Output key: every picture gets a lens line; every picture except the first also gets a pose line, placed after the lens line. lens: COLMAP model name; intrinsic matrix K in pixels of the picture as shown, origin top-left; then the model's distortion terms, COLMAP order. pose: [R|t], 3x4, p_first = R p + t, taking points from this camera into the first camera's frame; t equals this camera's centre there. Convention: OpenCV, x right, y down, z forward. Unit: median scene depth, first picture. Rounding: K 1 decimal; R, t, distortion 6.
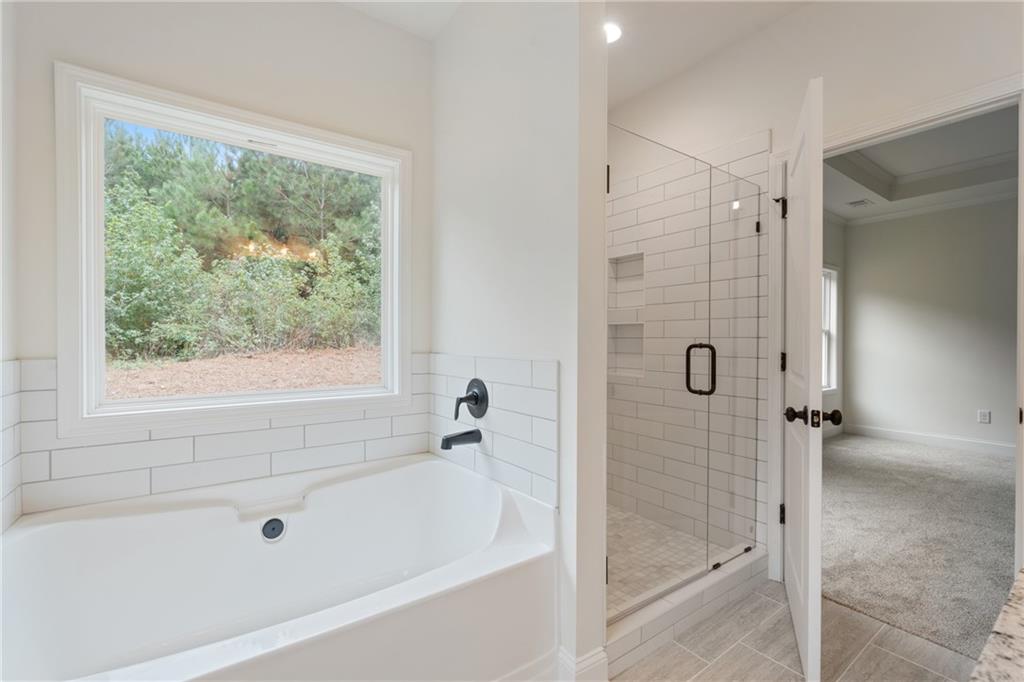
lens RADIAL K [[455.5, 0, 511.6], [0, 455.5, 341.0], [0, 0, 1]] dist [-0.002111, -0.000169]
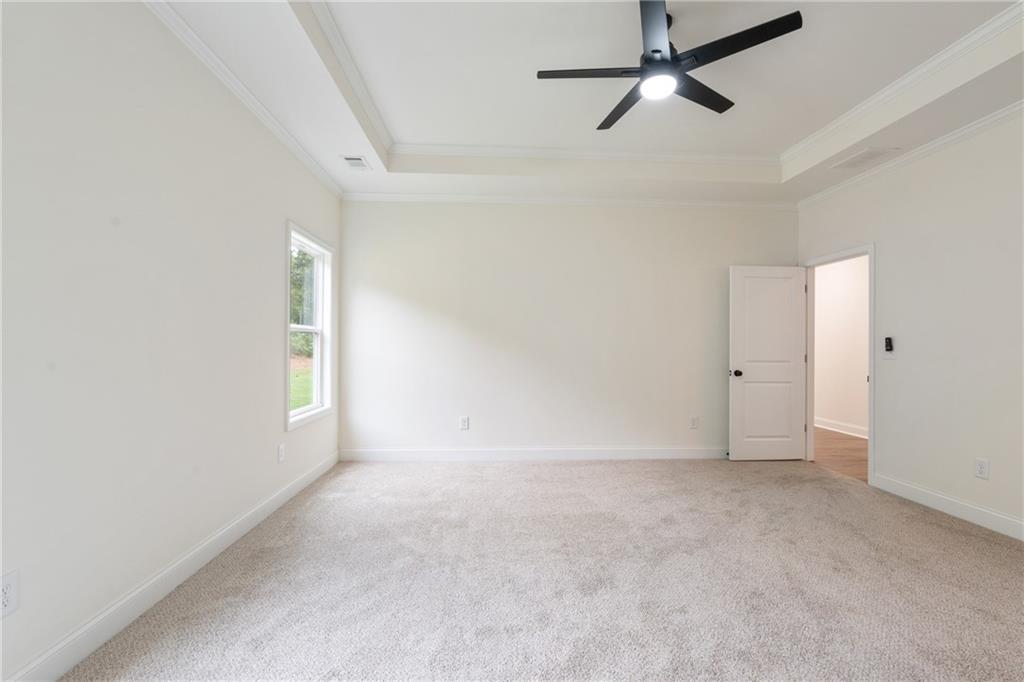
lens RADIAL K [[455.5, 0, 510.9], [0, 455.5, 341.8], [0, 0, 1]] dist [-0.002111, -0.000169]
pose [[0.557948, 0.002345, 0.829873, 0.268661], [0.001489, 0.999992, -0.003827, -0.002750], [-0.829875, 0.003370, 0.557939, 0.348170]]
